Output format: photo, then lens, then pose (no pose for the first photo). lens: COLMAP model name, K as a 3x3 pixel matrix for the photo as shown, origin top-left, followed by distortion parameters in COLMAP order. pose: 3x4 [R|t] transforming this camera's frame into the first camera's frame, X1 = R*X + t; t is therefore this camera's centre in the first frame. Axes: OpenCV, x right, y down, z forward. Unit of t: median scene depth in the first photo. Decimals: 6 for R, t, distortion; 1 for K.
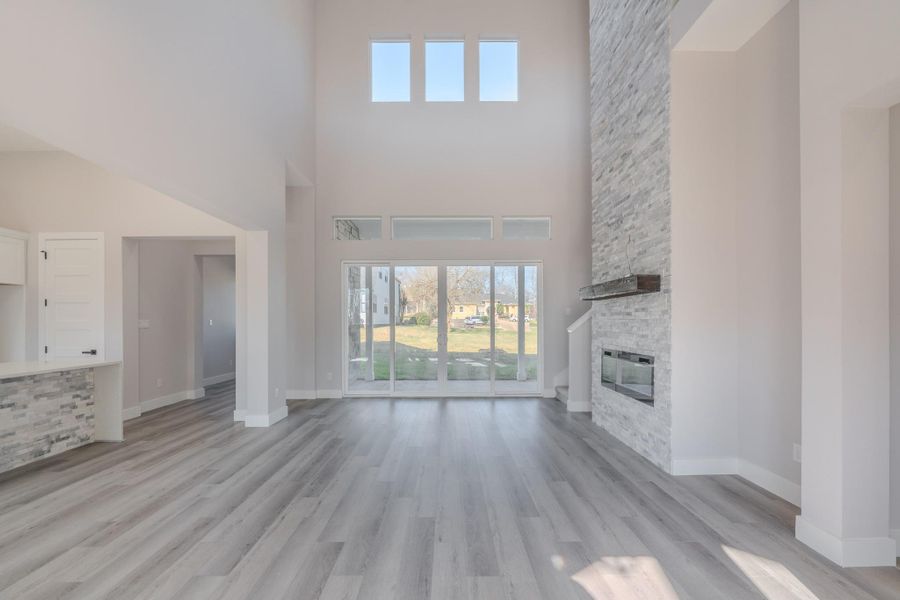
lens RADIAL K [[398.1, 0, 448.1], [0, 398.1, 322.3], [0, 0, 1]] dist [-0.001625, -0.000411]
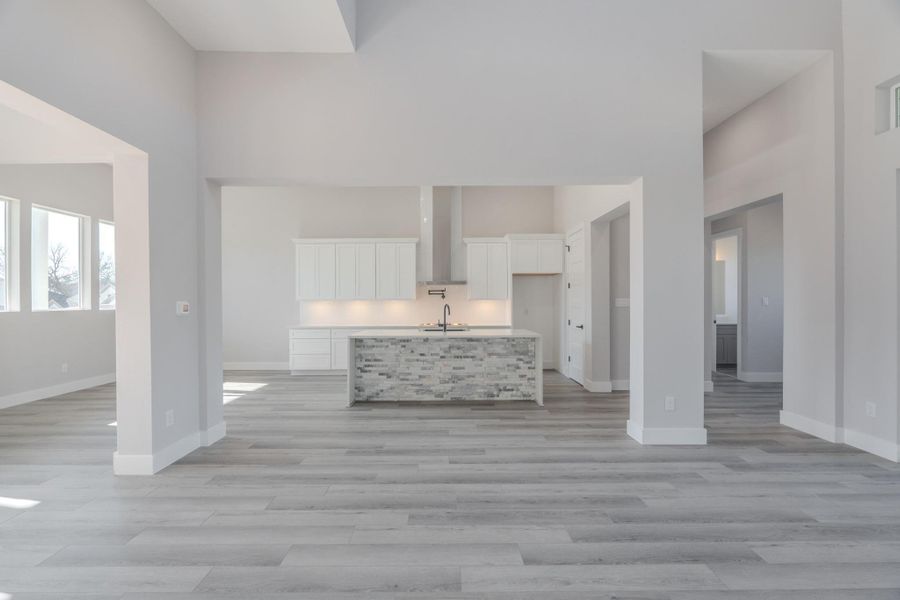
lens RADIAL K [[394.9, 0, 450.0], [0, 394.9, 300.0], [0, 0, 1]] dist [-0.003076, -0.000095]
pose [[0.000110, -0.002495, -0.999997, 0.344652], [0.002582, 0.999994, -0.002495, -0.001423], [0.999997, -0.002582, 0.000116, 0.825319]]
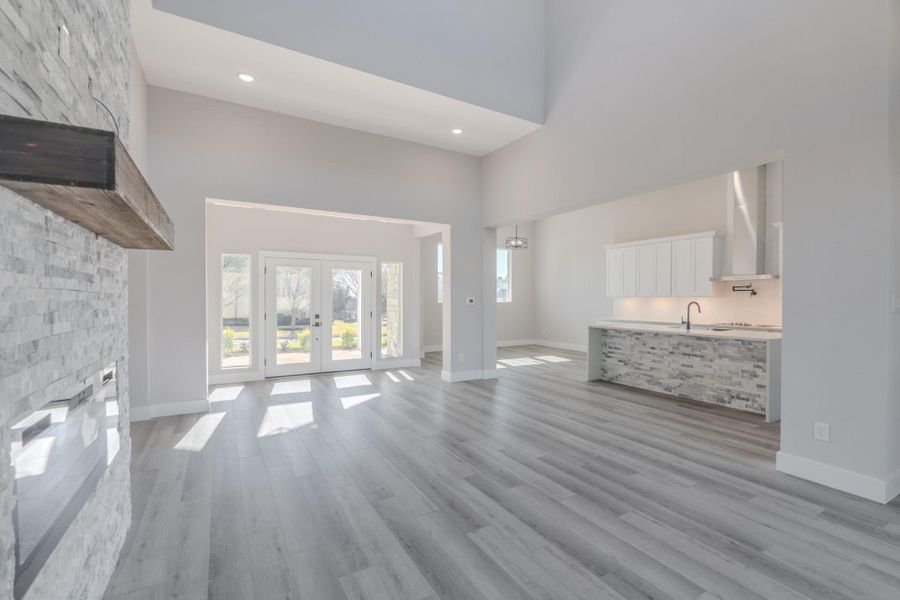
lens RADIAL K [[405.9, 0, 450.0], [0, 405.9, 300.0], [0, 0, 1]] dist [-0.000671, 0.000160]
pose [[-0.869887, 0.001803, -0.493248, 0.374416], [-0.002194, 0.999969, 0.007524, -0.004063], [0.493246, 0.007627, -0.869856, 1.647406]]
